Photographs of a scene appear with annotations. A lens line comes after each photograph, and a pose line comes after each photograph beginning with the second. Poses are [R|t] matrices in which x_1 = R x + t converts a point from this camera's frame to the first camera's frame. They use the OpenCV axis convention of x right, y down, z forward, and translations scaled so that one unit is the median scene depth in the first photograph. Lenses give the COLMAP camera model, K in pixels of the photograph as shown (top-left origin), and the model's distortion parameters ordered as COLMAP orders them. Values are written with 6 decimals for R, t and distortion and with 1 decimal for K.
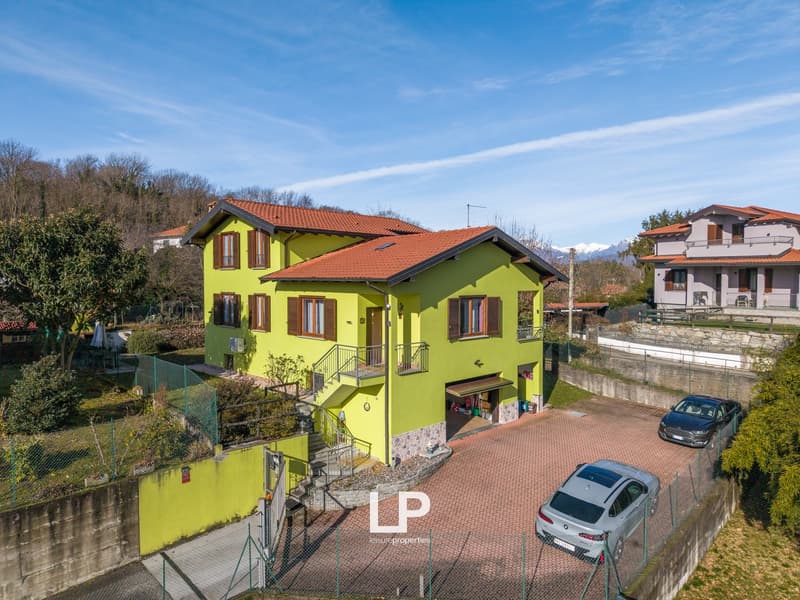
lens RADIAL K [[530.2, 0, 394.8], [0, 530.2, 292.5], [0, 0, 1]] dist [-0.011265, 0.005638]
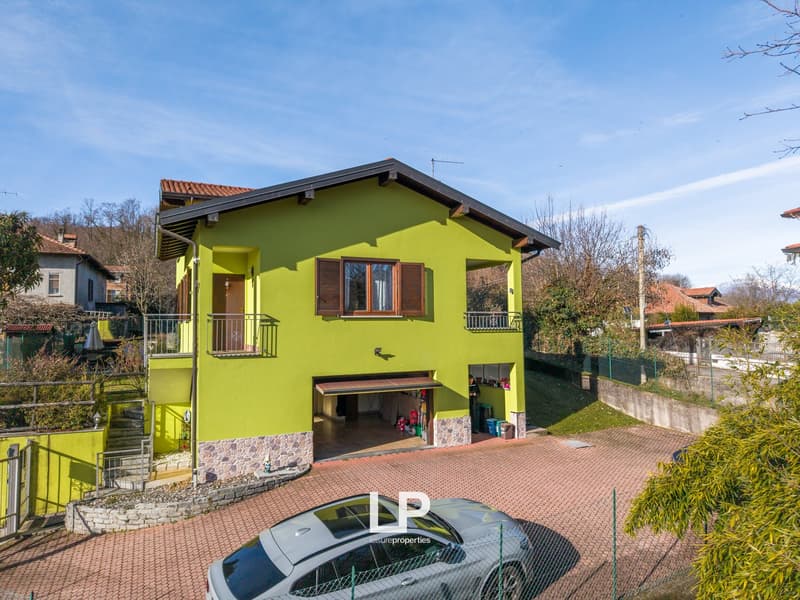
lens RADIAL K [[530.2, 0, 405.3], [0, 530.2, 301.4], [0, 0, 1]] dist [-0.011265, 0.005638]
pose [[0.944171, -0.030625, -0.328029, 0.394008], [0.005438, 0.996983, -0.077425, 0.110866], [0.329411, 0.071319, 0.941489, 0.320094]]
